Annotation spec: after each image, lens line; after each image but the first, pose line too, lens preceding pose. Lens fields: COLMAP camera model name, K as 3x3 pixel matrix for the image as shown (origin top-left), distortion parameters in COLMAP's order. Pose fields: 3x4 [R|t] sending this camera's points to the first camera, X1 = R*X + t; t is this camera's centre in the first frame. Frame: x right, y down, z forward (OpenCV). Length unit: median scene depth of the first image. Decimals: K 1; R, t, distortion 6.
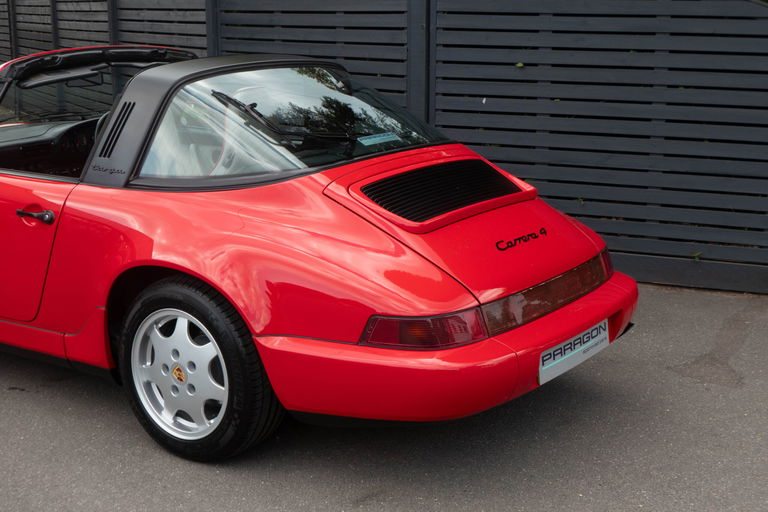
lens RADIAL K [[1109.8, 0, 381.6], [0, 1109.8, 257.4], [0, 0, 1]] dist [-0.044571, 0.000000]
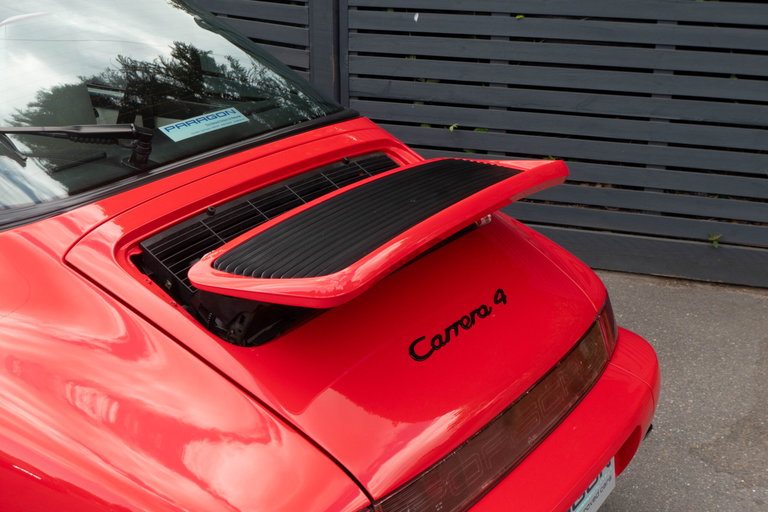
lens RADIAL K [[1094.8, 0, 383.2], [0, 1094.8, 258.2], [0, 0, 1]] dist [-0.032448, 0.000000]
pose [[0.999163, -0.016441, 0.037445, 0.045153], [0.012223, 0.993832, 0.110220, -0.069177], [-0.039026, -0.109670, 0.993202, 0.309828]]
